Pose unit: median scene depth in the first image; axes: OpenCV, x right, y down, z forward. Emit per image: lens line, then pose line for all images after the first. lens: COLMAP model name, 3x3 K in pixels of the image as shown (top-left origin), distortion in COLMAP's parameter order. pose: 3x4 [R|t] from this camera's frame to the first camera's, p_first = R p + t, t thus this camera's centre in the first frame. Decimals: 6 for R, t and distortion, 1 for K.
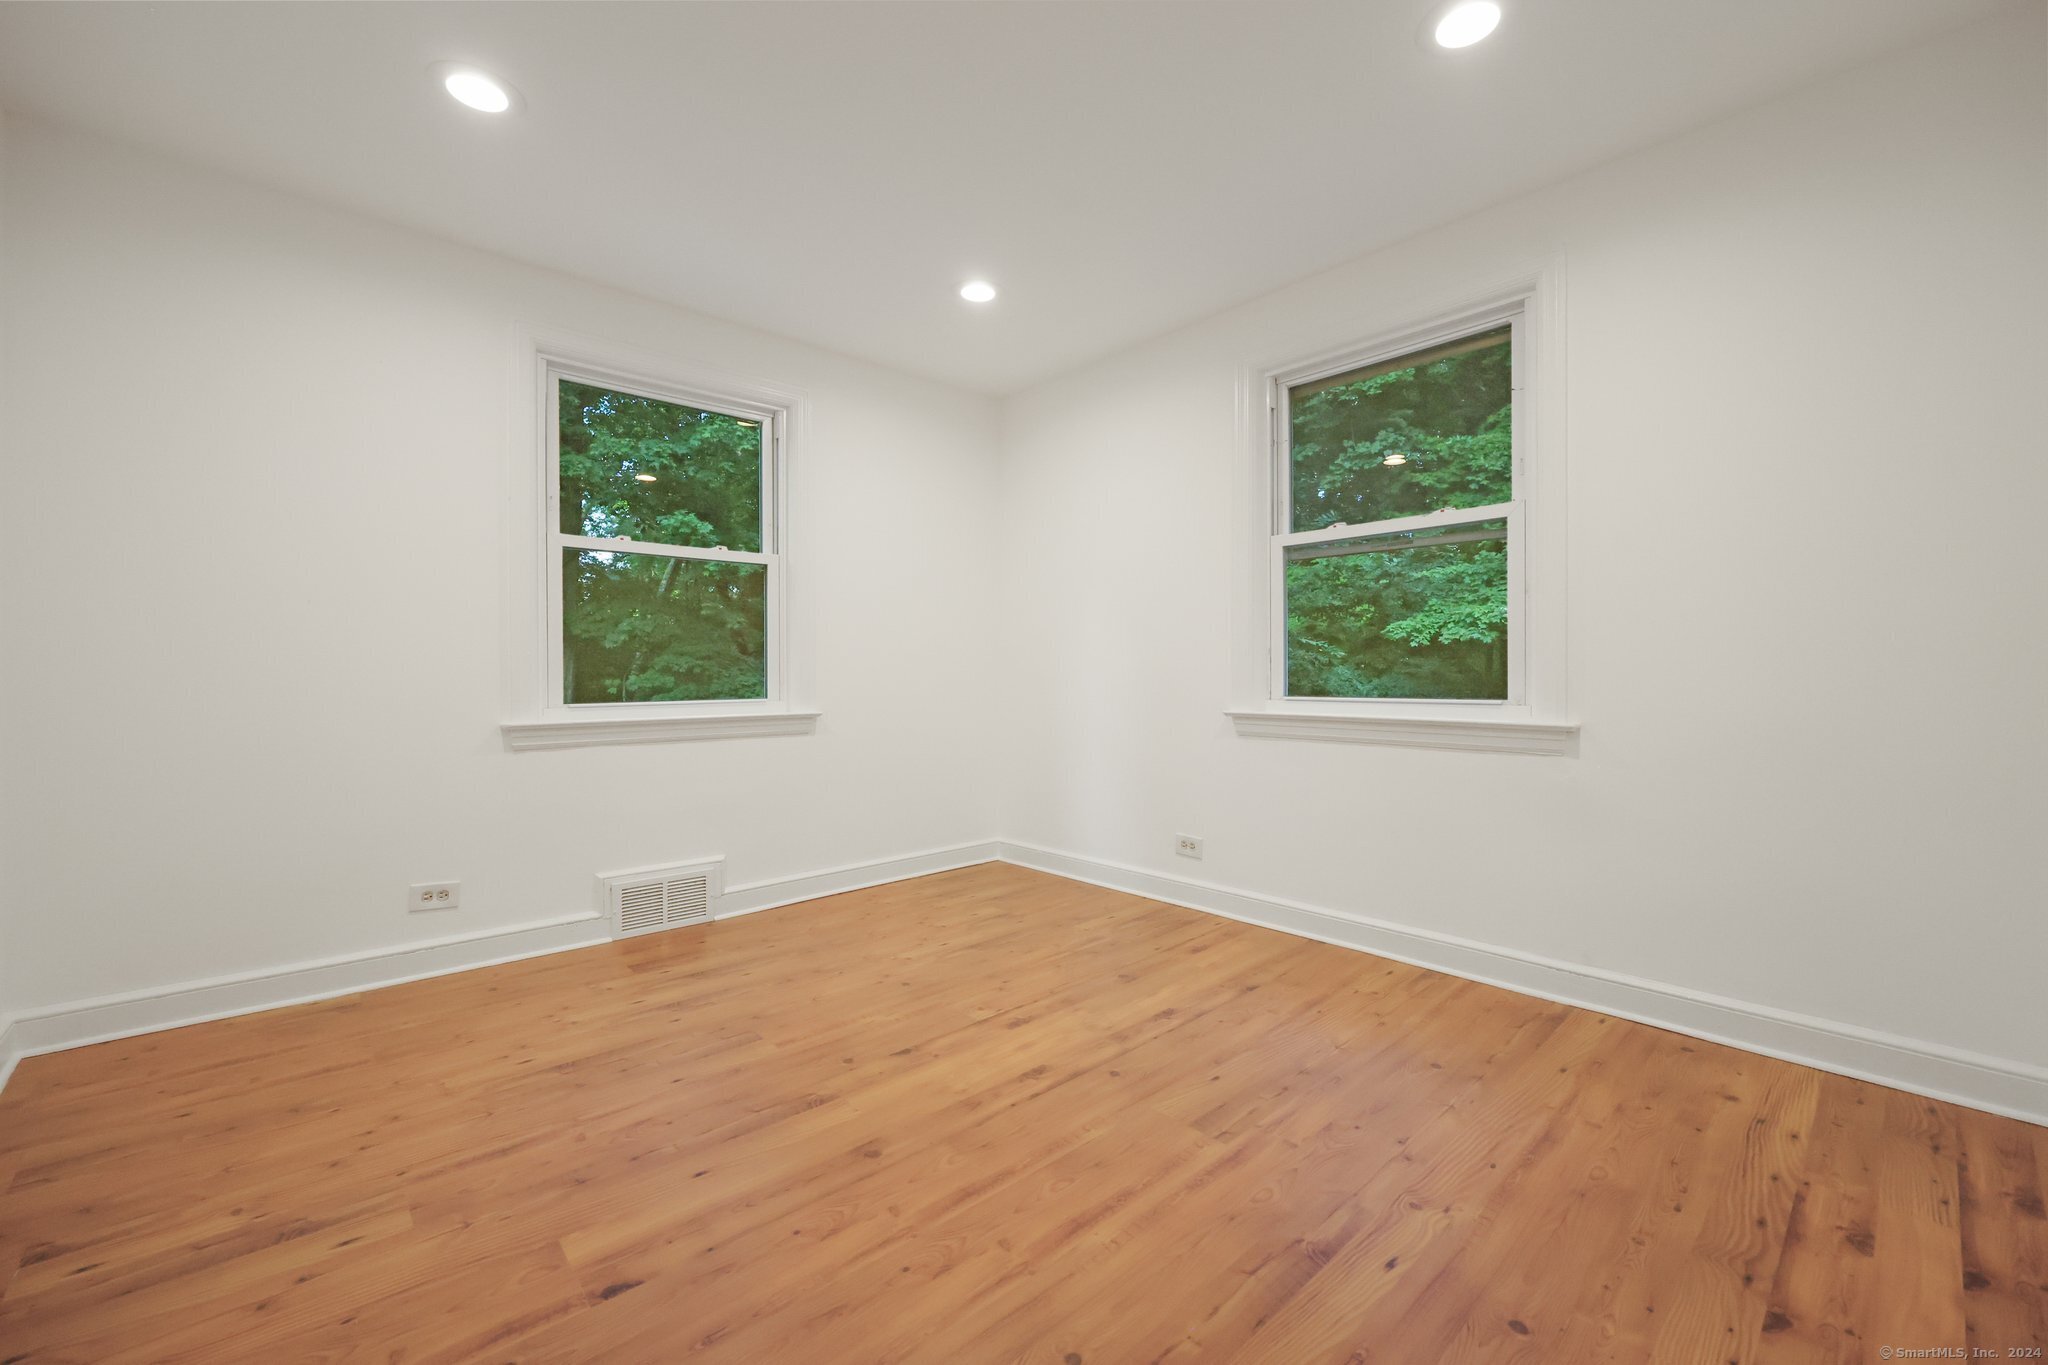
lens RADIAL K [[830.3, 0, 1044.7], [0, 830.3, 666.5], [0, 0, 1]] dist [-0.000658, -0.000067]
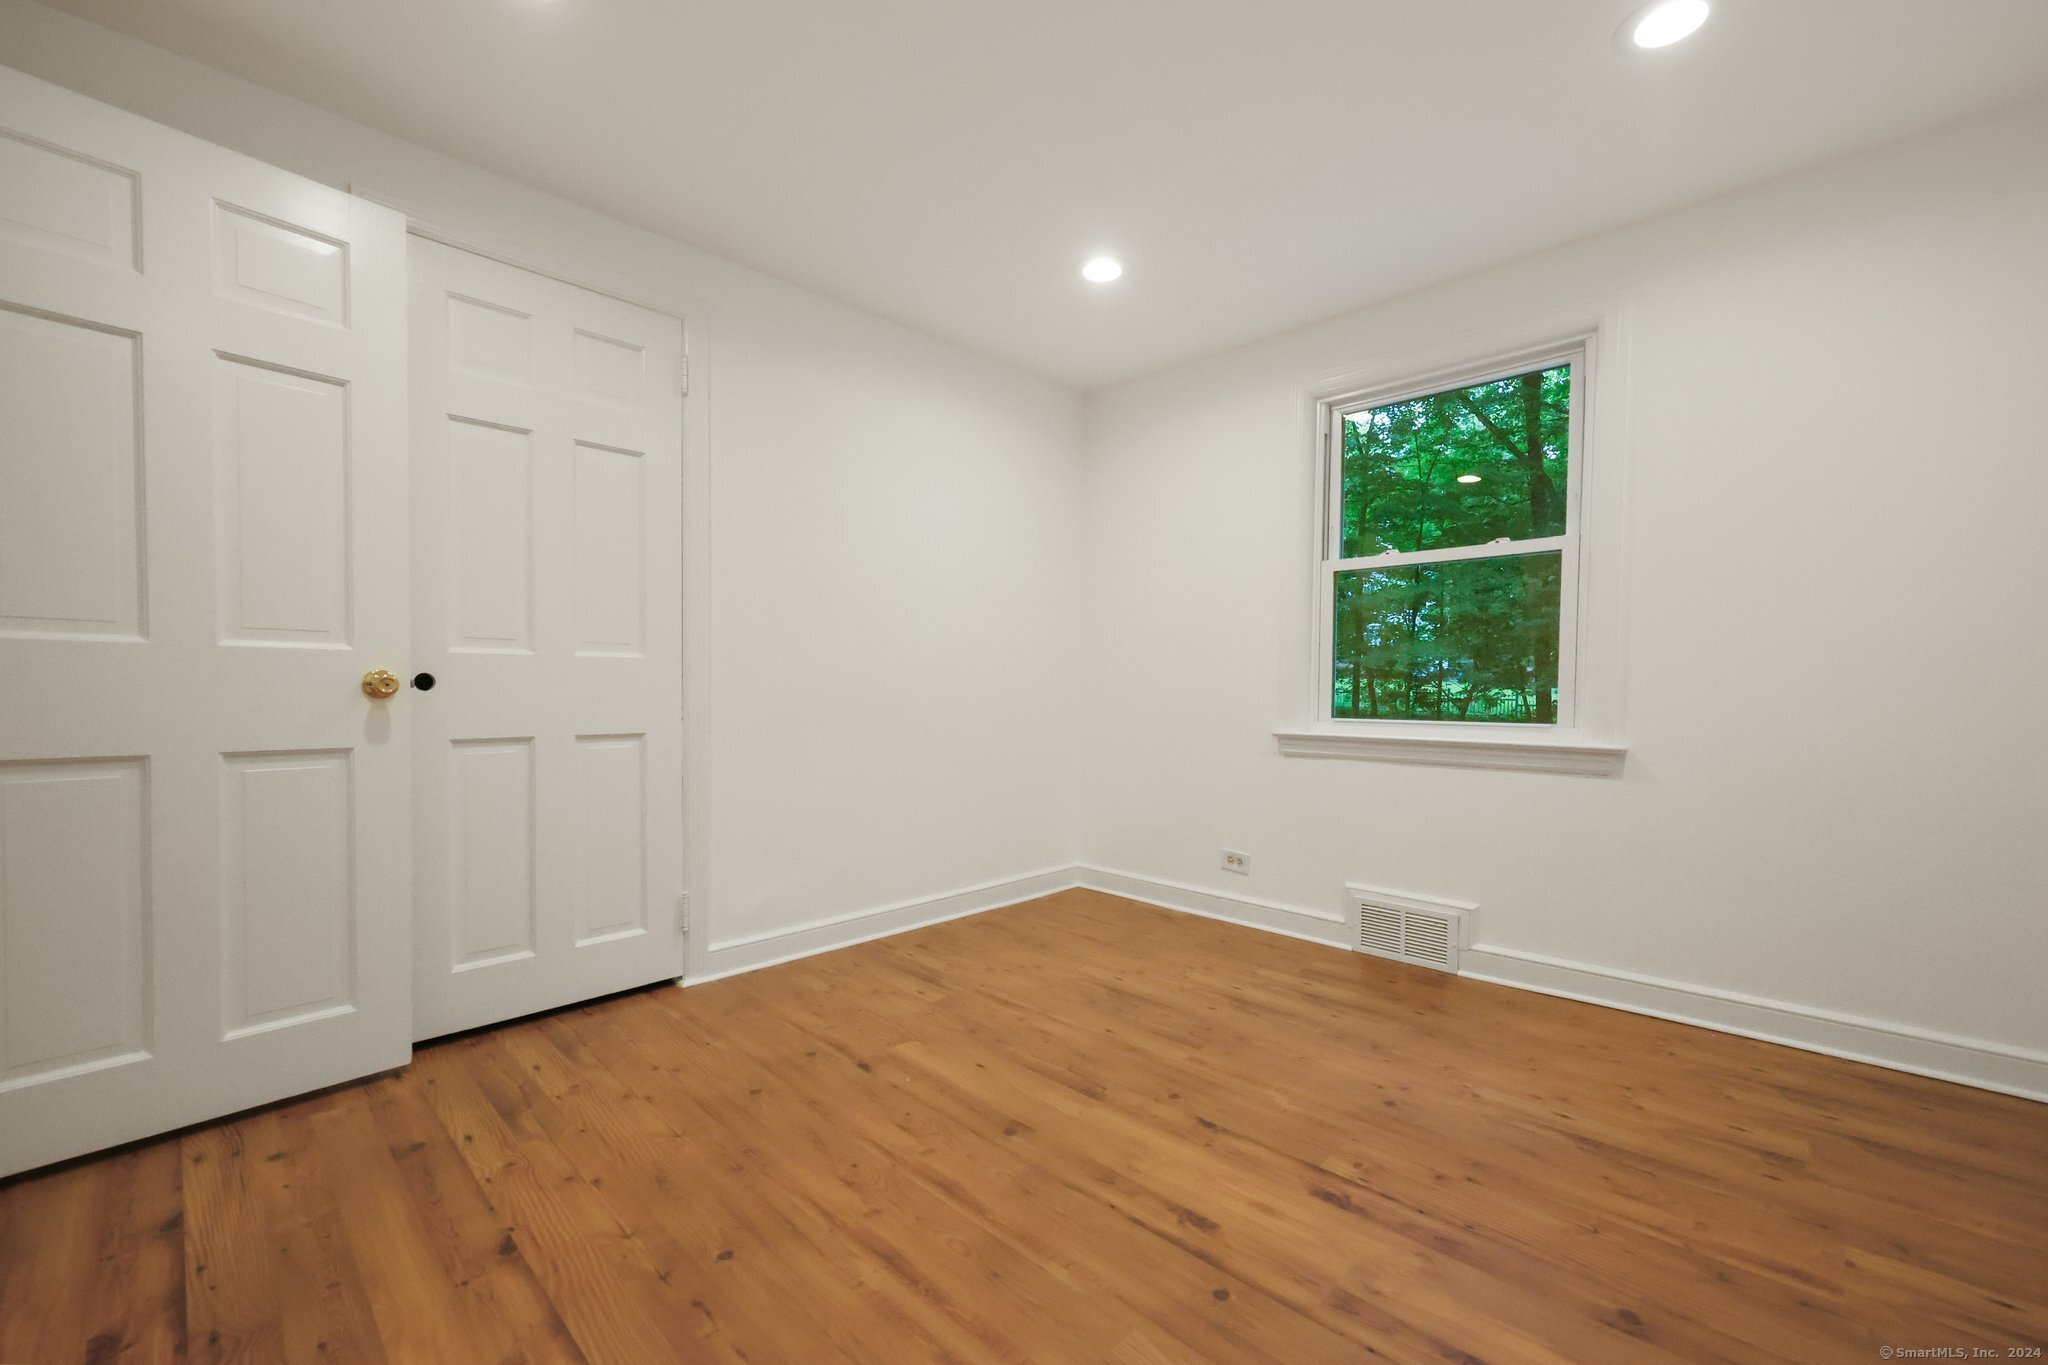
lens RADIAL K [[854.5, 0, 1023.9], [0, 854.5, 691.0], [0, 0, 1]] dist [-0.000853, -0.000539]
pose [[0.033504, 0.007903, -0.999407, 0.726380], [0.002572, 0.999965, 0.007994, 0.000487], [0.999435, -0.002839, 0.033483, 0.785353]]
